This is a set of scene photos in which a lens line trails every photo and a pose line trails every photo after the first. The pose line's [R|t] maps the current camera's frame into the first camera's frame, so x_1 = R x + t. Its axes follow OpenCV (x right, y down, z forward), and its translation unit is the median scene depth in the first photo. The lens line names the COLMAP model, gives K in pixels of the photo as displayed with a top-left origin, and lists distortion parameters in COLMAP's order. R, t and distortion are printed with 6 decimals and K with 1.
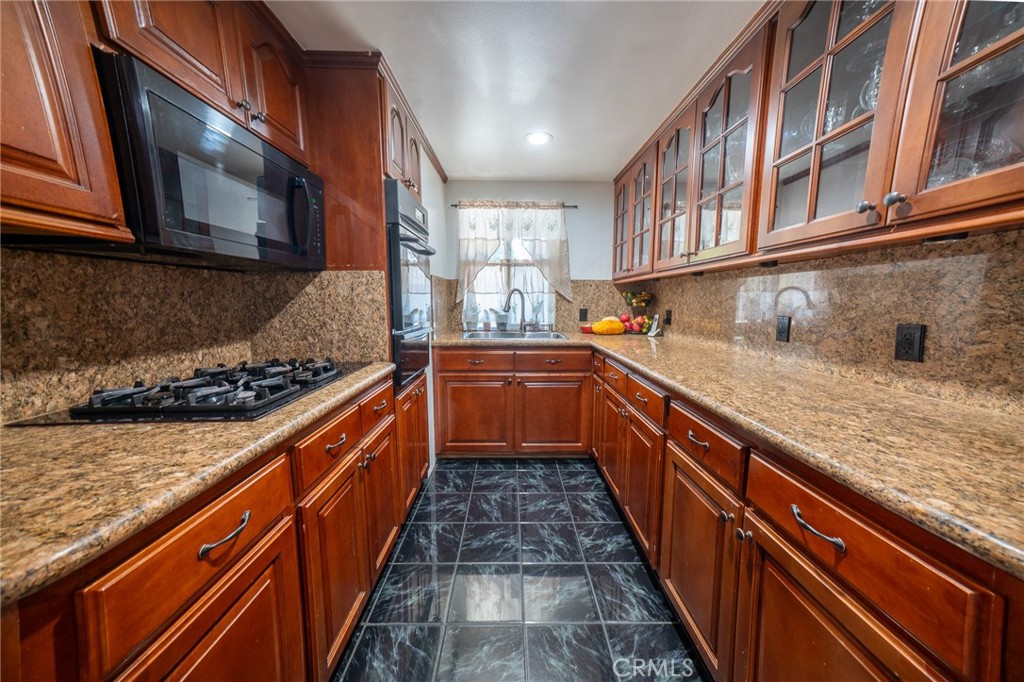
lens RADIAL K [[346.0, 0, 512.9], [0, 346.0, 337.9], [0, 0, 1]] dist [-0.000813, -0.000006]
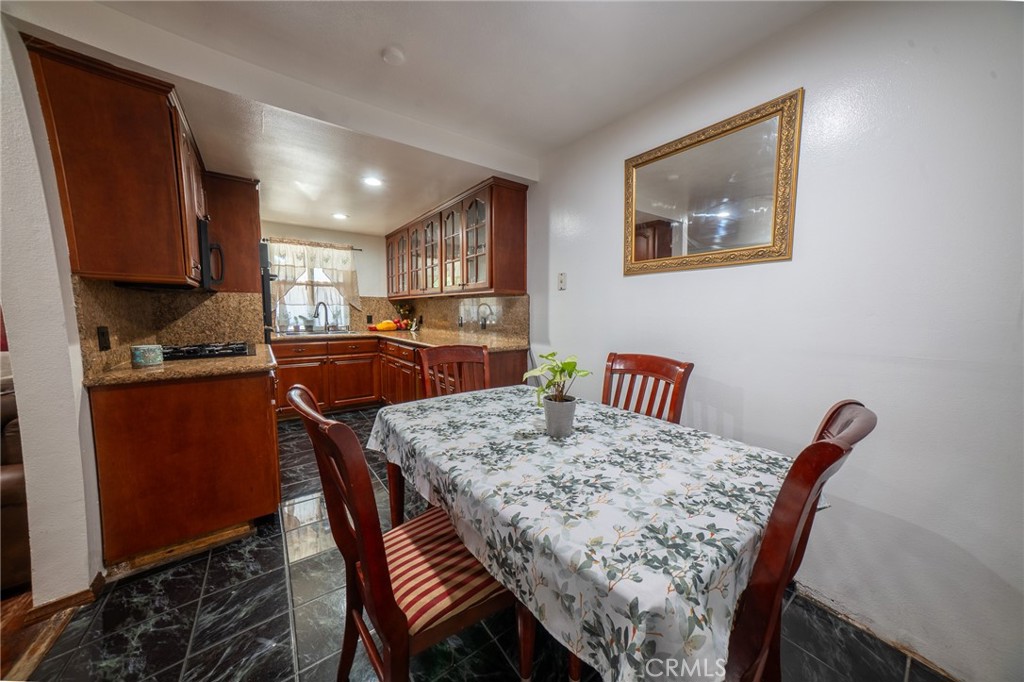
lens RADIAL K [[346.0, 0, 512.9], [0, 346.0, 337.9], [0, 0, 1]] dist [-0.000813, -0.000006]
pose [[0.807236, -0.042752, 0.588678, -0.201363], [0.059424, 0.998192, -0.008993, 0.070773], [-0.587230, 0.042241, 0.808317, -0.649208]]
